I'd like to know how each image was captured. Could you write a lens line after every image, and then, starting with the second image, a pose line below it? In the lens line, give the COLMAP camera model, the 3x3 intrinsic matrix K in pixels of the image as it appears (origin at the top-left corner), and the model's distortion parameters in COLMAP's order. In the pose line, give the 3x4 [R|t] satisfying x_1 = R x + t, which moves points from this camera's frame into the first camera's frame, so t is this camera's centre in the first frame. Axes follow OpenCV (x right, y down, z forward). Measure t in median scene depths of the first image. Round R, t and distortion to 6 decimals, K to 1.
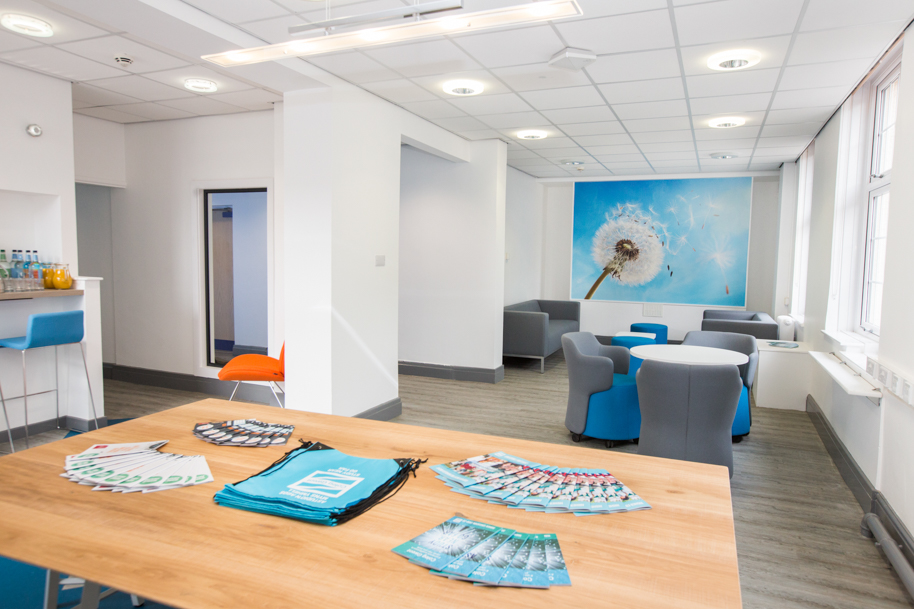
lens RADIAL K [[610.0, 0, 457.0], [0, 610.0, 304.5], [0, 0, 1]] dist [0.004017, 0.001886]
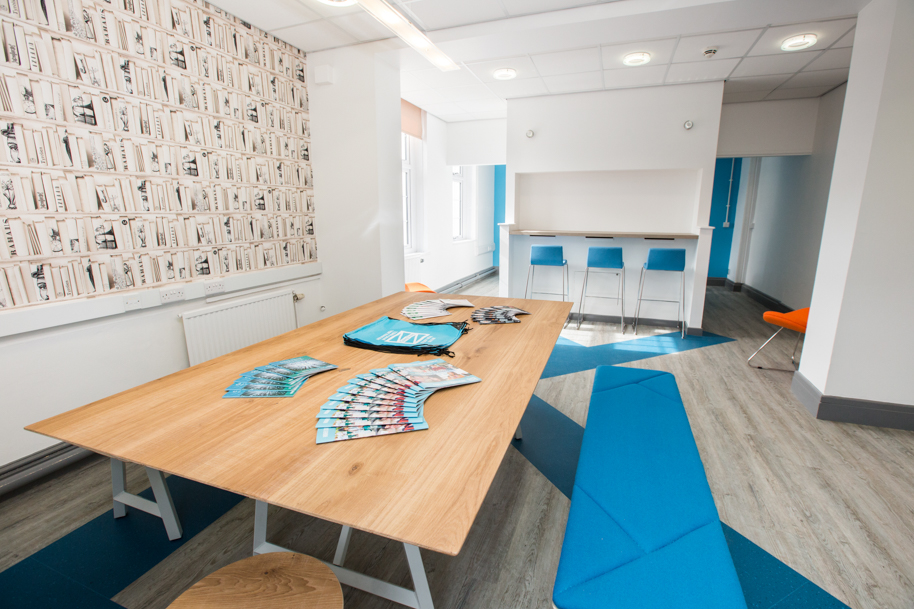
lens RADIAL K [[406.3, 0, 457.0], [0, 406.3, 304.5], [0, 0, 1]] dist [-0.032123, 0.000084]
pose [[0.026090, 0.187423, -0.981933, 0.353727], [-0.074200, 0.979921, 0.185068, 0.002227], [0.996902, 0.068031, 0.039473, 0.474999]]
